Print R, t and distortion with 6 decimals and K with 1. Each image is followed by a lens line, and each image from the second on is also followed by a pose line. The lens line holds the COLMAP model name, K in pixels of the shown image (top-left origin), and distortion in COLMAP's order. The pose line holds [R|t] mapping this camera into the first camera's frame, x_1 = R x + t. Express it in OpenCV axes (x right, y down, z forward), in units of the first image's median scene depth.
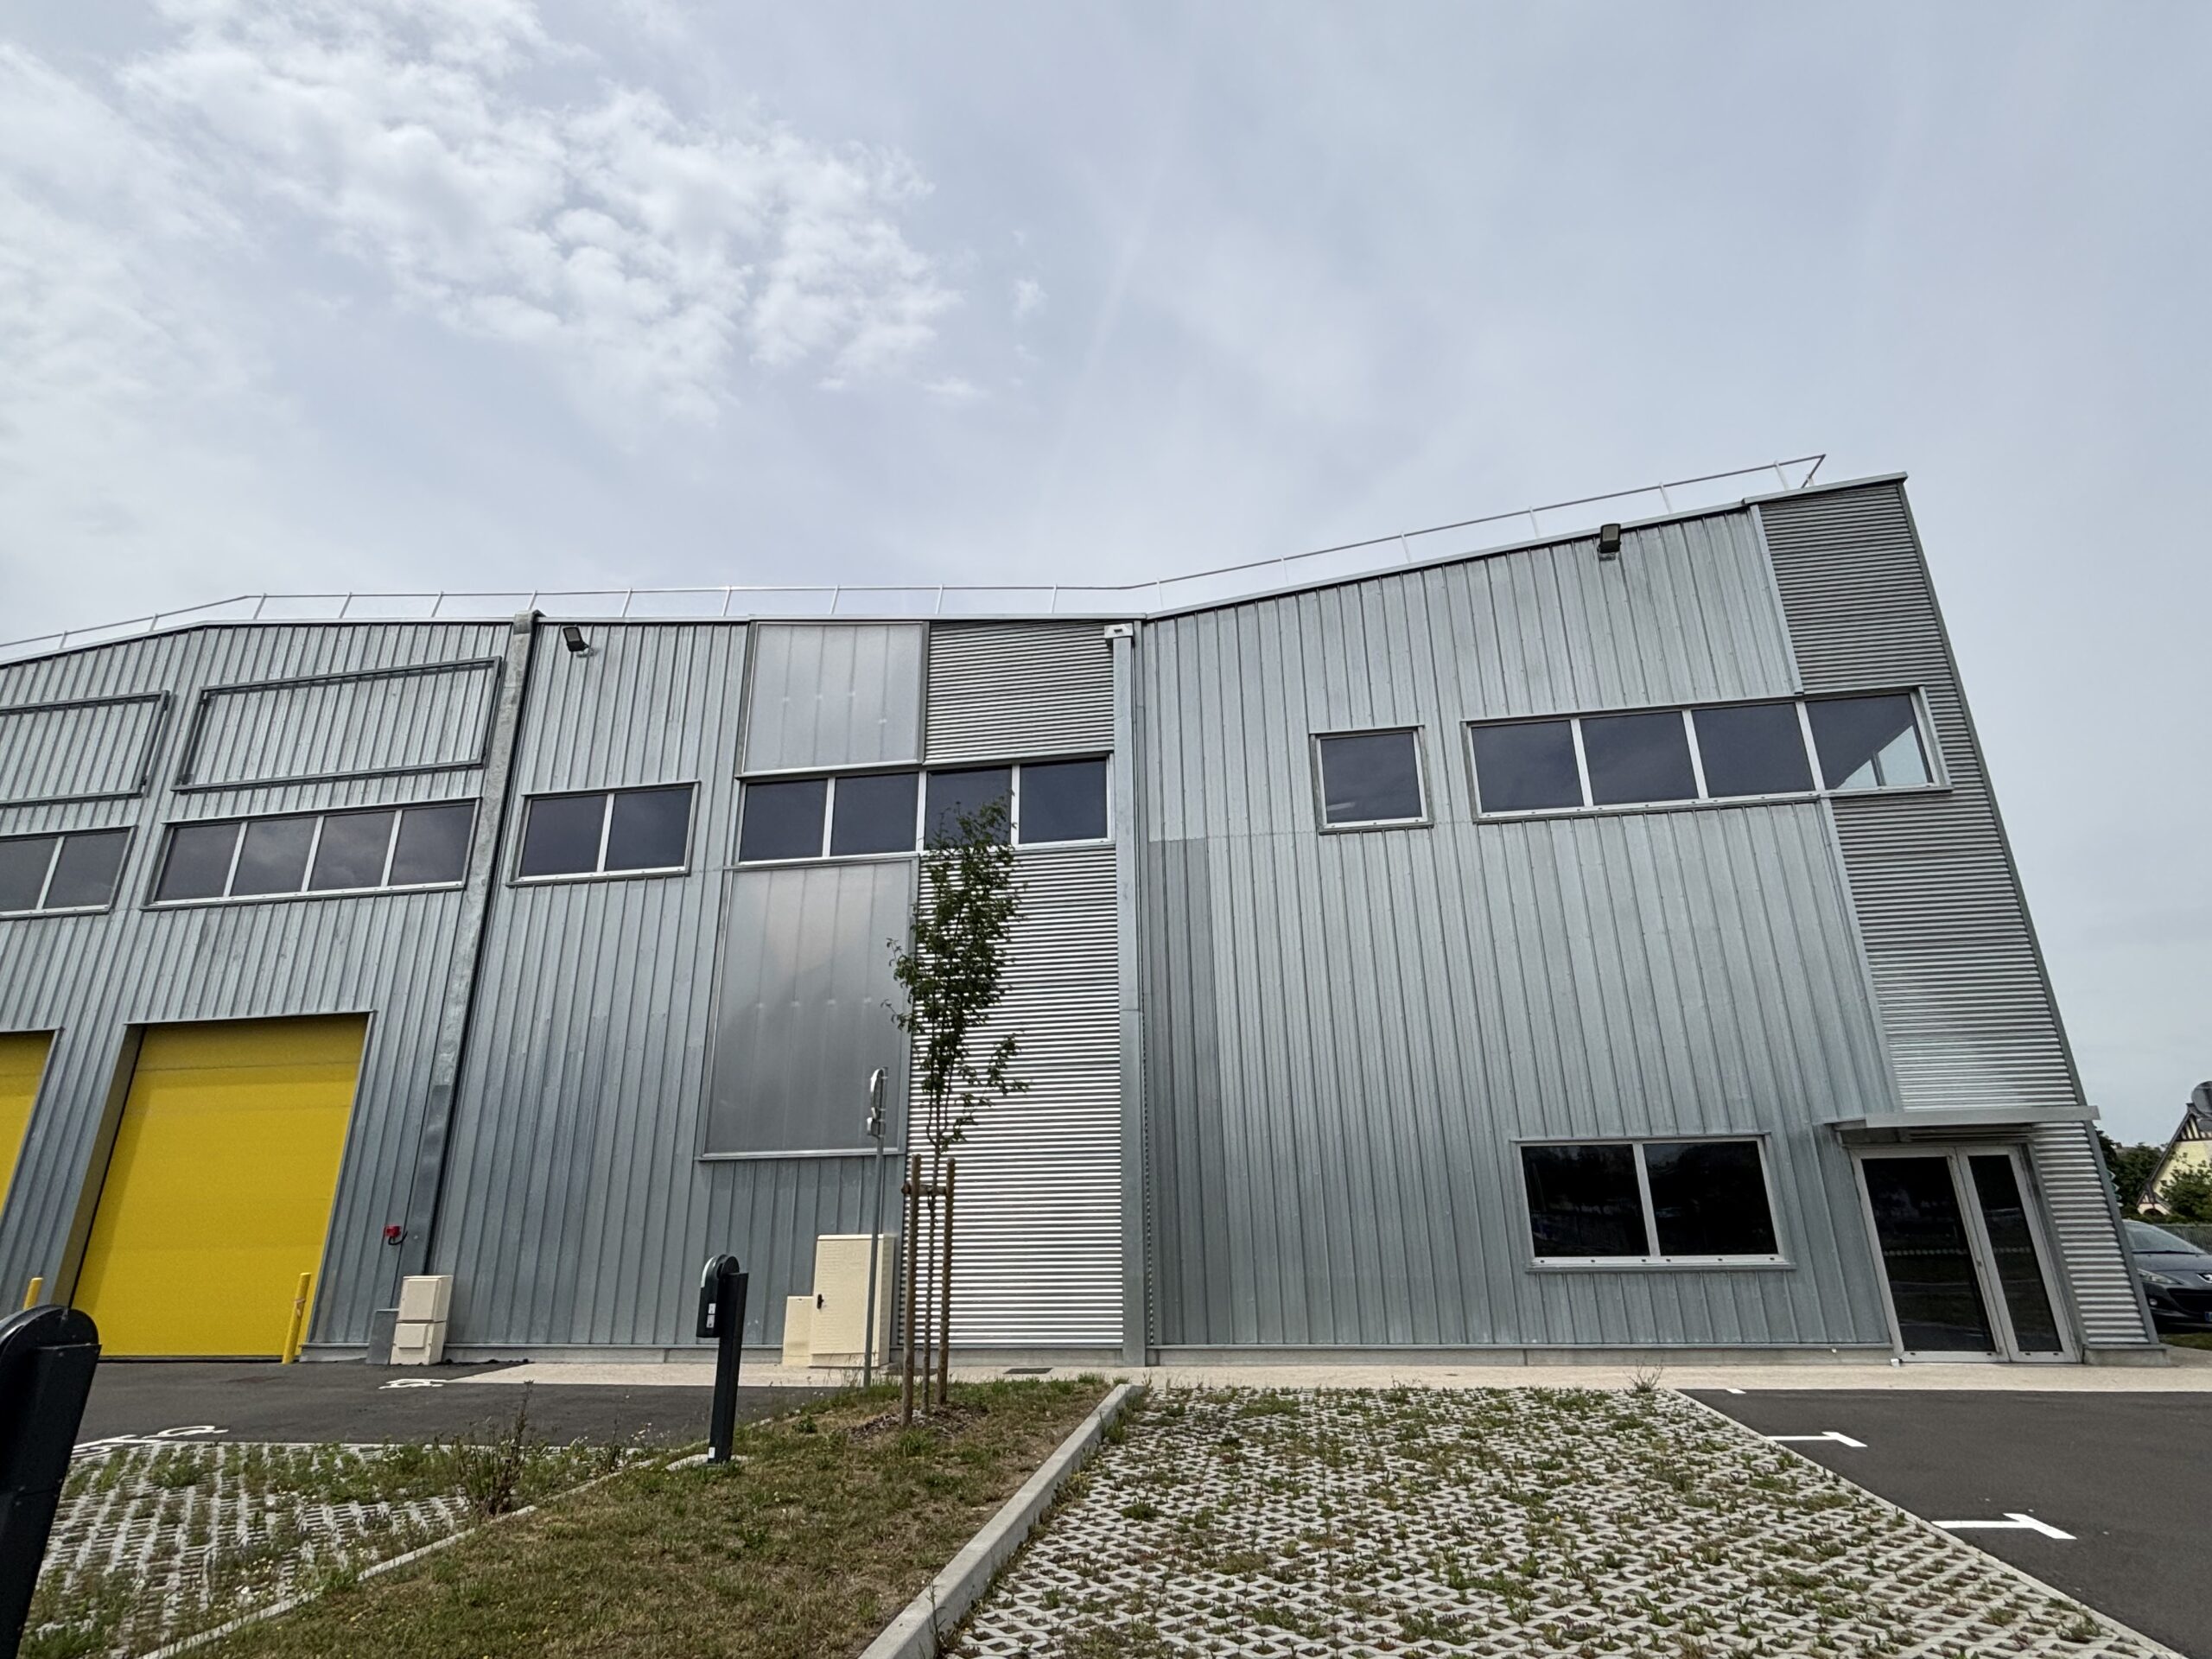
lens RADIAL K [[1120.6, 0, 1106.0], [0, 1120.6, 829.5], [0, 0, 1]] dist [-0.000756, -0.000335]
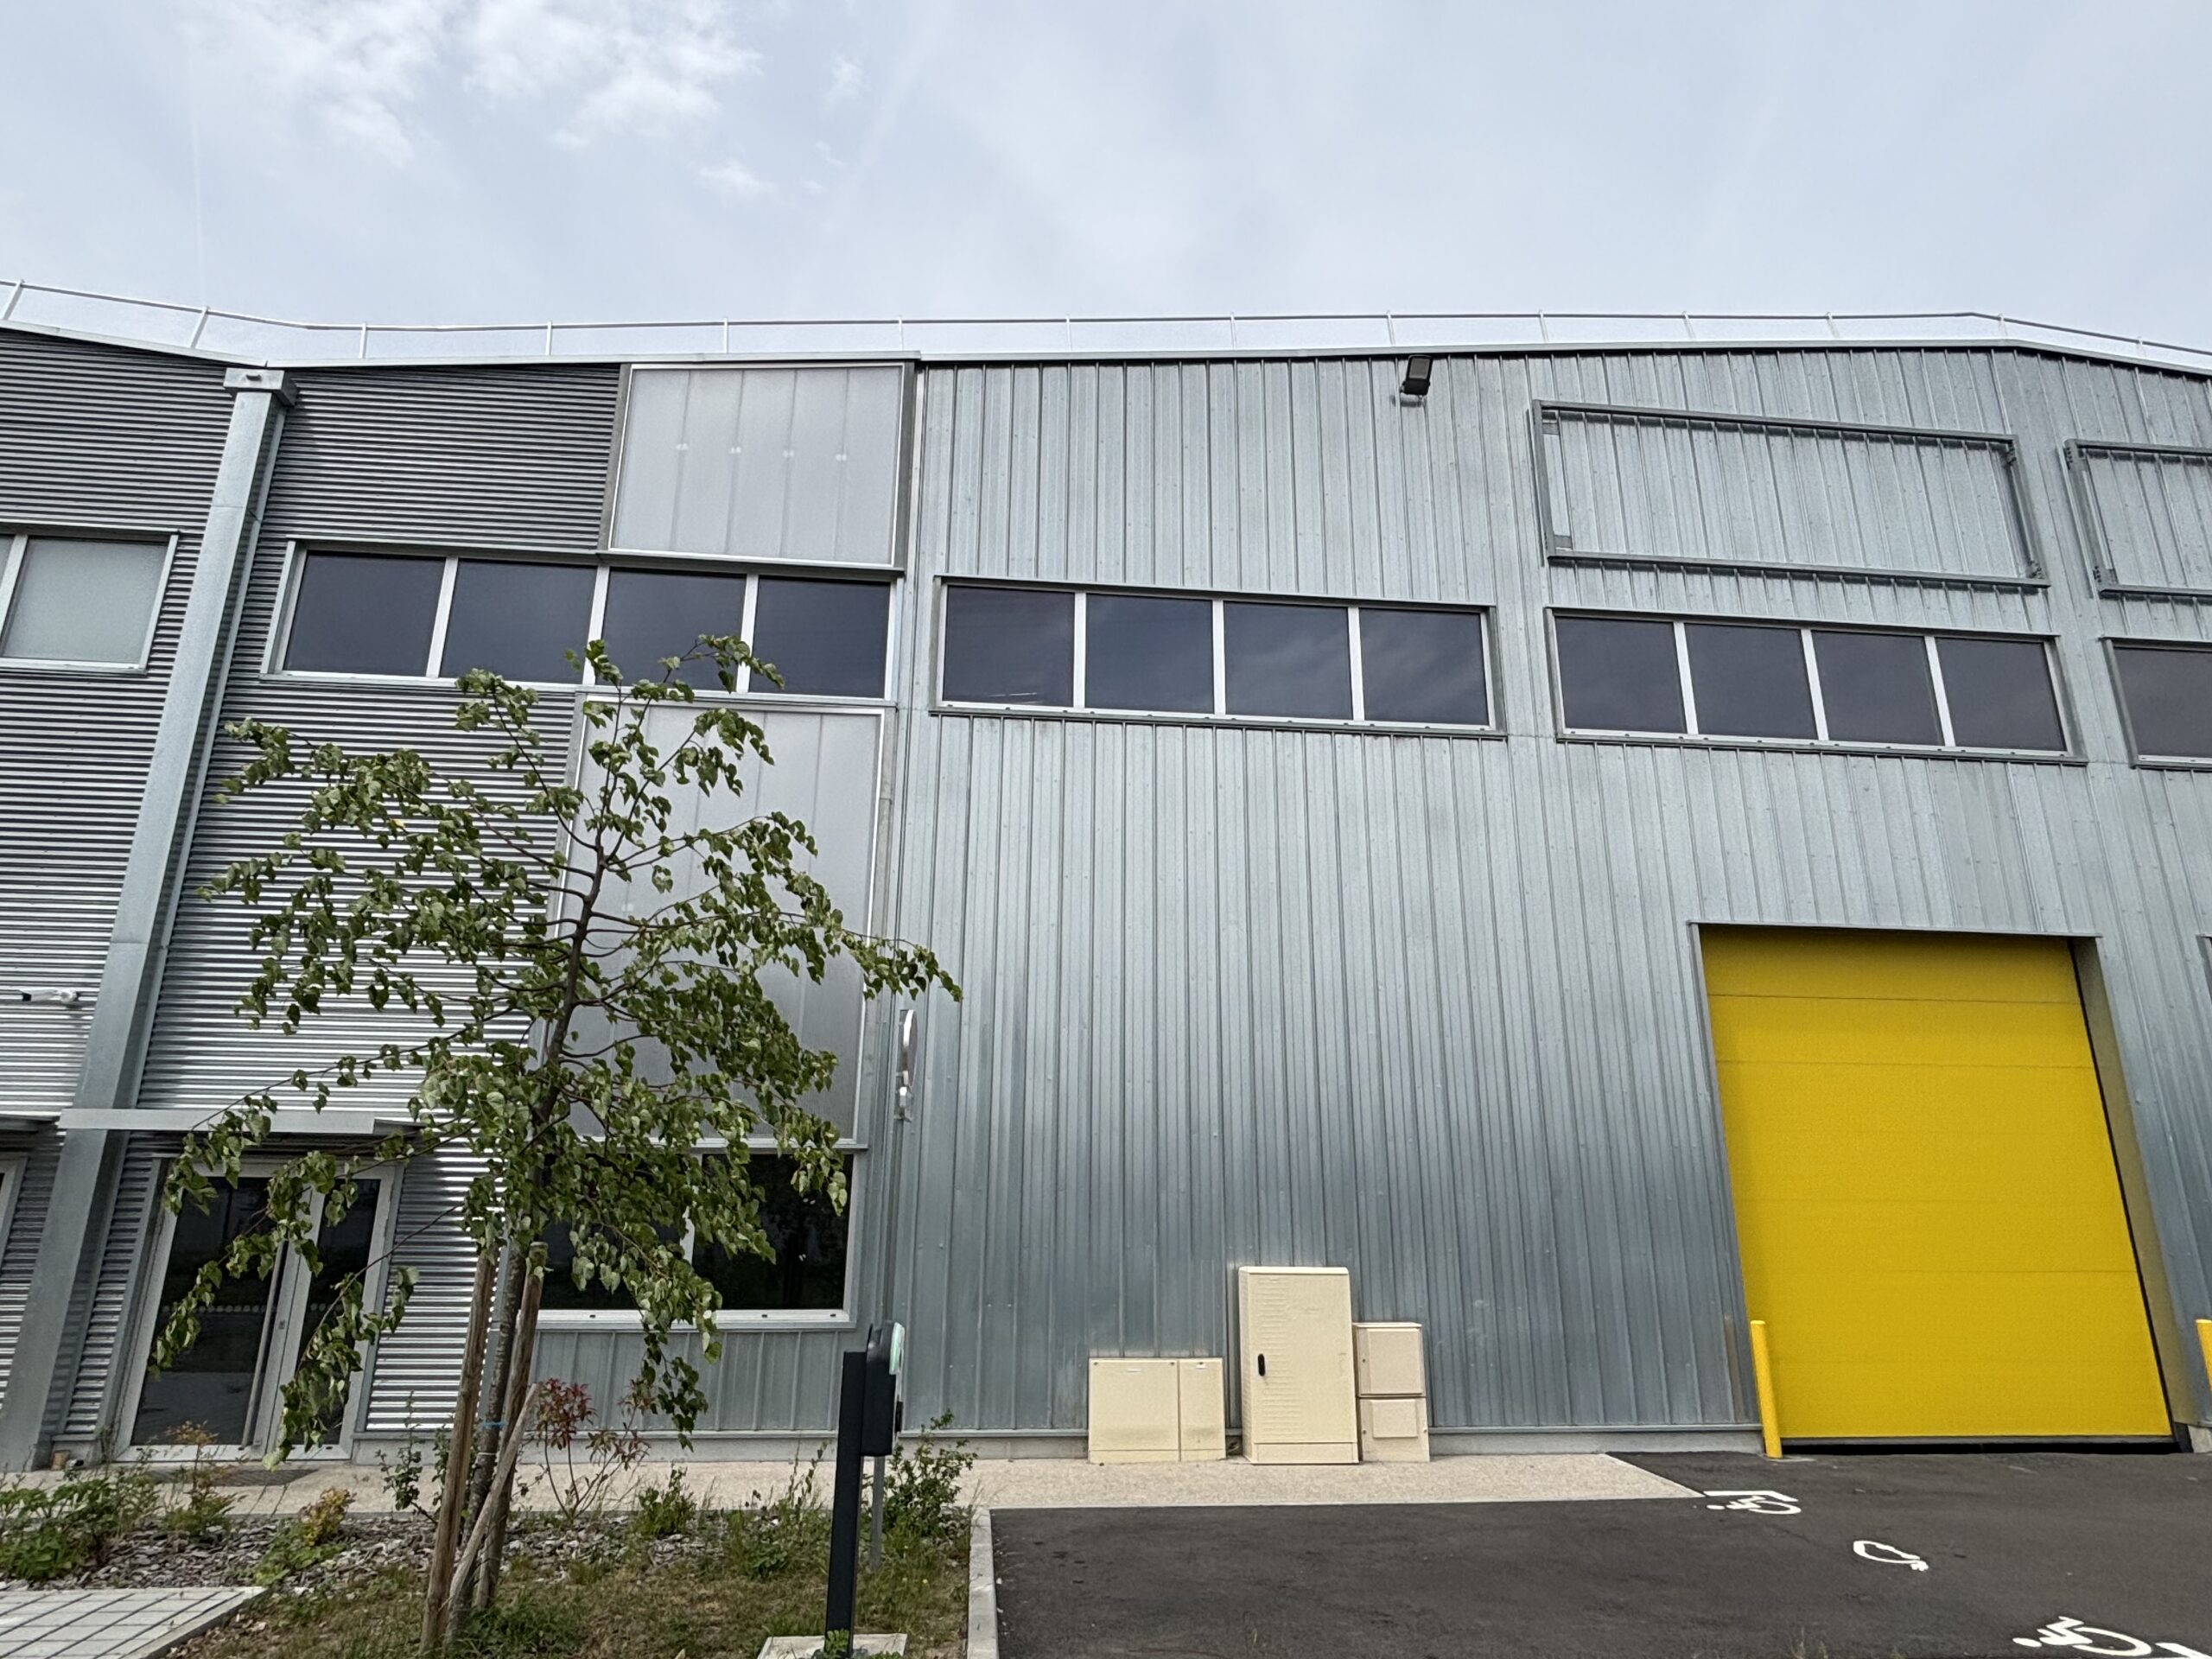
lens RADIAL K [[1556.9, 0, 1106.0], [0, 1556.9, 829.5], [0, 0, 1]] dist [-0.005546, -0.002615]
pose [[0.957364, 0.087462, 0.275325, -0.292126], [-0.109865, 0.991686, 0.066998, 0.019711], [-0.267176, -0.094390, 0.959014, 0.043217]]
